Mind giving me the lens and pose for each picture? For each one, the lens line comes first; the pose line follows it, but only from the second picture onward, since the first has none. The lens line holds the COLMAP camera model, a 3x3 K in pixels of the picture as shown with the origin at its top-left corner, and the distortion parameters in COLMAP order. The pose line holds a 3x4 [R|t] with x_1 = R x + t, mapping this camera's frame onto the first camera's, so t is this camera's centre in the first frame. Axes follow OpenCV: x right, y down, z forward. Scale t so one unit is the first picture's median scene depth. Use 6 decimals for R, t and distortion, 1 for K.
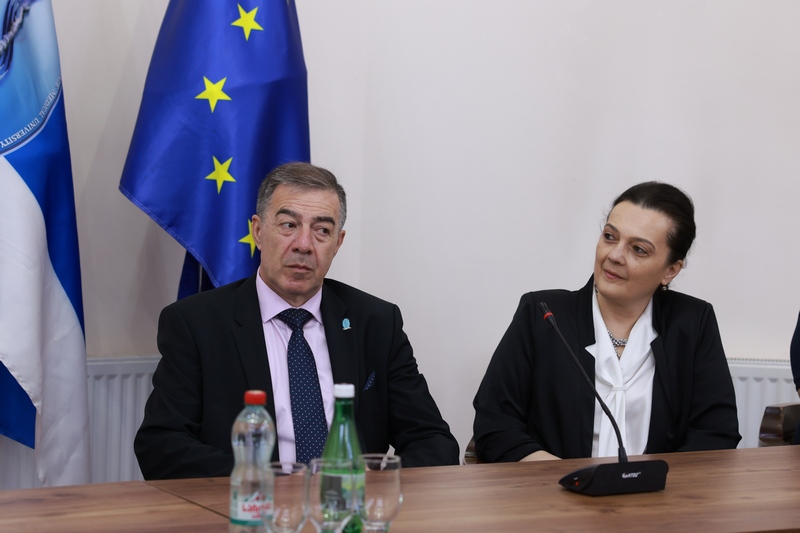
lens RADIAL K [[2302.7, 0, 404.6], [0, 2302.7, 264.9], [0, 0, 1]] dist [0.216924, 0.000000]
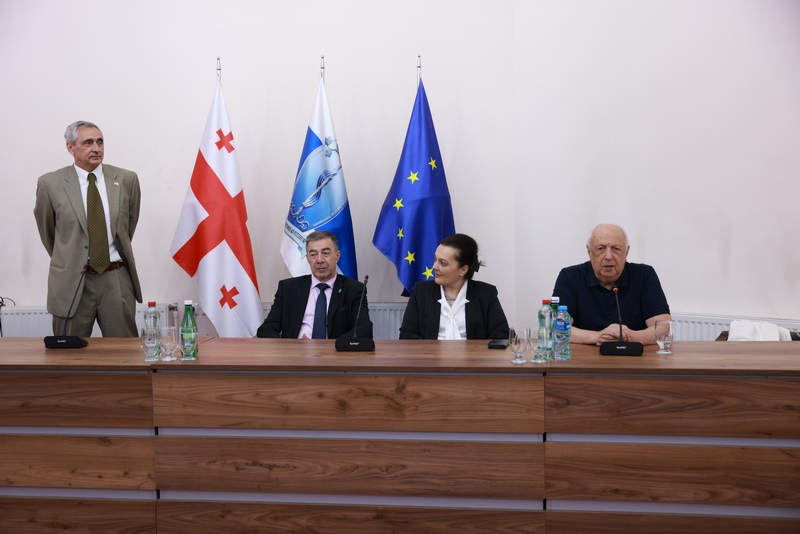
lens RADIAL K [[793.2, 0, 398.5], [0, 793.2, 268.6], [0, 0, 1]] dist [0.006214, 0.000000]
pose [[0.816843, -0.006295, -0.576826, 0.465511], [-0.007830, 0.999727, -0.021999, 0.021845], [0.576807, 0.022486, 0.816571, 0.250112]]
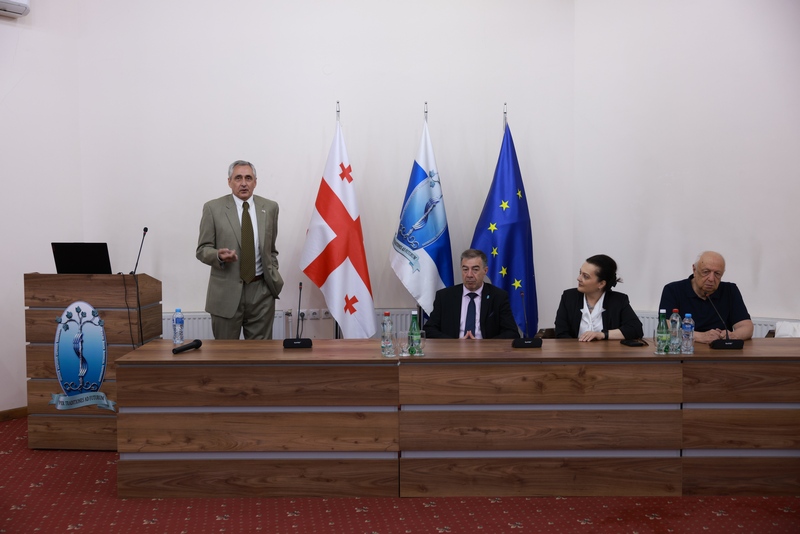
lens RADIAL K [[854.2, 0, 392.5], [0, 854.2, 264.6], [0, 0, 1]] dist [0.019027, 0.000000]
pose [[0.873556, -0.005985, -0.486686, 0.393864], [-0.004750, 0.999772, -0.020821, 0.004205], [0.486700, 0.020501, 0.873329, -0.130170]]
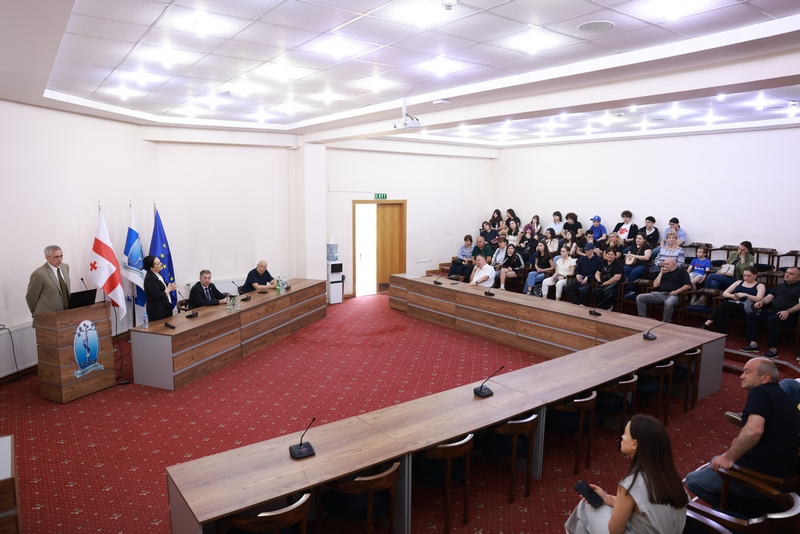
lens RADIAL K [[547.0, 0, 372.8], [0, 547.0, 269.9], [0, 0, 1]] dist [-0.027065, 0.002877]
pose [[0.762856, -0.122815, 0.634797, -0.710944], [0.067507, 0.991557, 0.110713, -0.184585], [-0.643035, -0.041604, 0.764706, -0.821150]]
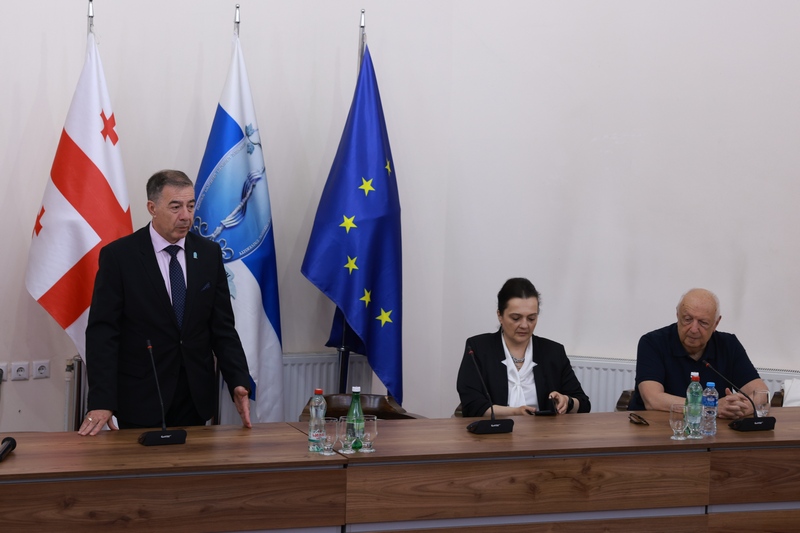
lens RADIAL K [[2257.6, 0, 401.8], [0, 2257.6, 272.1], [0, 0, 1]] dist [0.230841, 0.000000]
pose [[0.990516, 0.018004, -0.136211, 0.230695], [-0.013602, 0.999357, 0.033179, -0.100412], [0.136721, -0.031012, 0.990124, -0.919196]]
